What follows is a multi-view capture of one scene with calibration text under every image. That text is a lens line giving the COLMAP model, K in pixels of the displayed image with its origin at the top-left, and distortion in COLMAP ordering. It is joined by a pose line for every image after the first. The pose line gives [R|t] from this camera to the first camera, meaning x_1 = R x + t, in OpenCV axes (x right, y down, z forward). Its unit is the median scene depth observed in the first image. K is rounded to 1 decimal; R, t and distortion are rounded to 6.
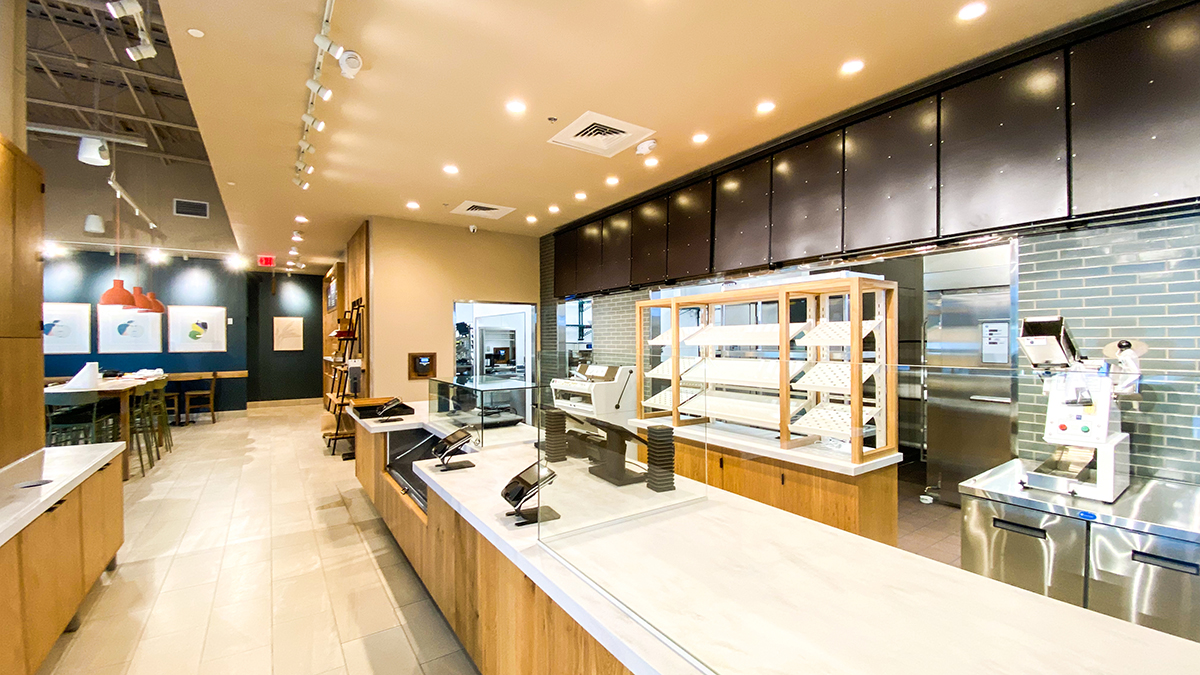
lens RADIAL K [[484.5, 0, 592.7], [0, 484.5, 341.7], [0, 0, 1]] dist [0.026024, -0.022507]
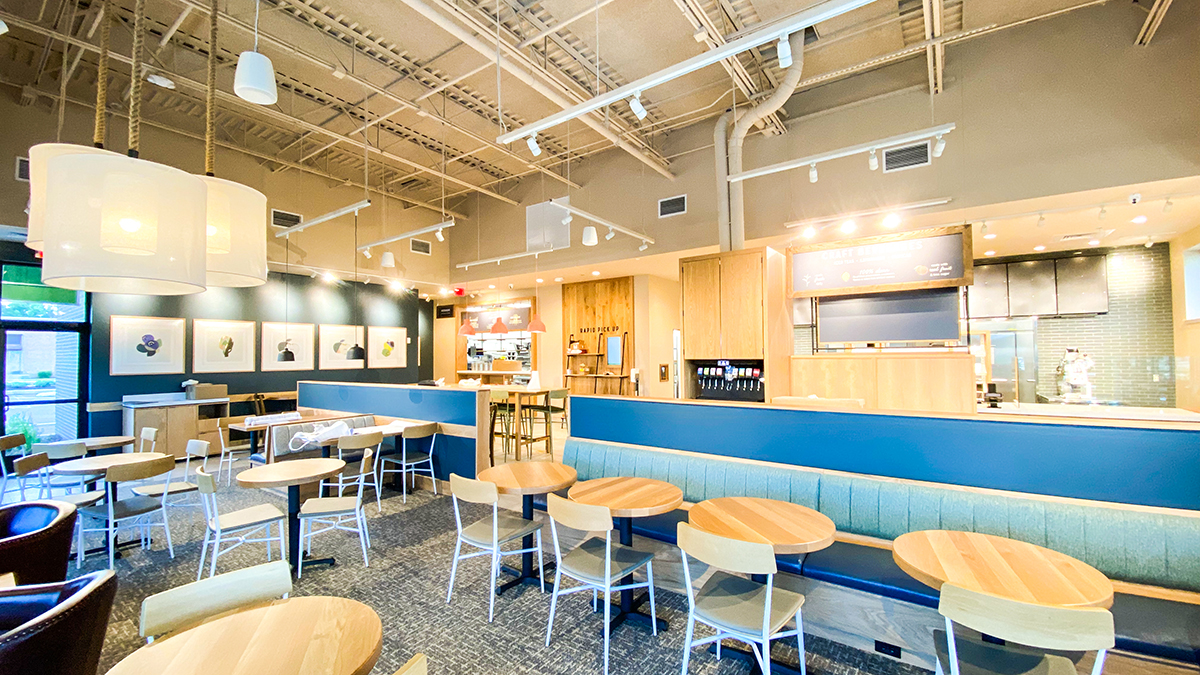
lens RADIAL K [[484.5, 0, 592.7], [0, 484.5, 341.7], [0, 0, 1]] dist [0.026024, -0.022507]
pose [[0.932853, 0.006968, 0.360190, -0.757514], [0.006433, 0.999331, -0.035992, 0.004001], [-0.360200, 0.035892, 0.932184, -0.218053]]
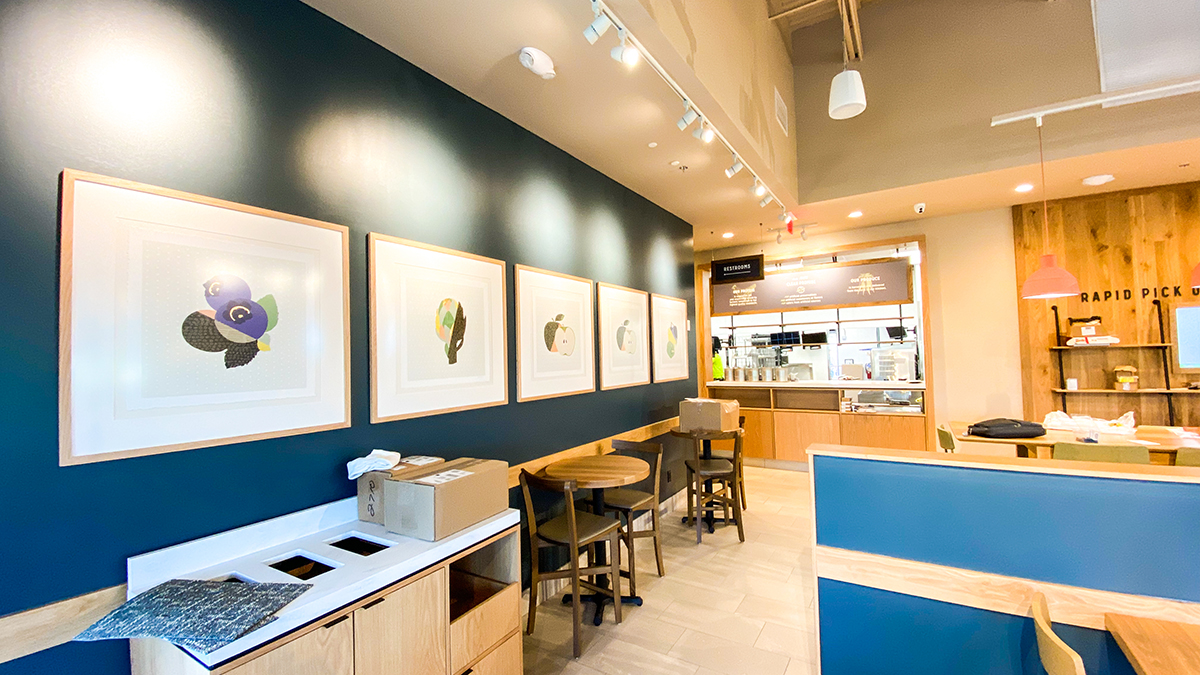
lens RADIAL K [[484.5, 0, 592.7], [0, 484.5, 341.7], [0, 0, 1]] dist [0.026024, -0.022507]
pose [[0.912751, -0.006080, 0.408470, -1.086644], [0.023474, 0.999018, -0.037582, -0.004574], [-0.407840, 0.043891, 0.911998, 0.533375]]
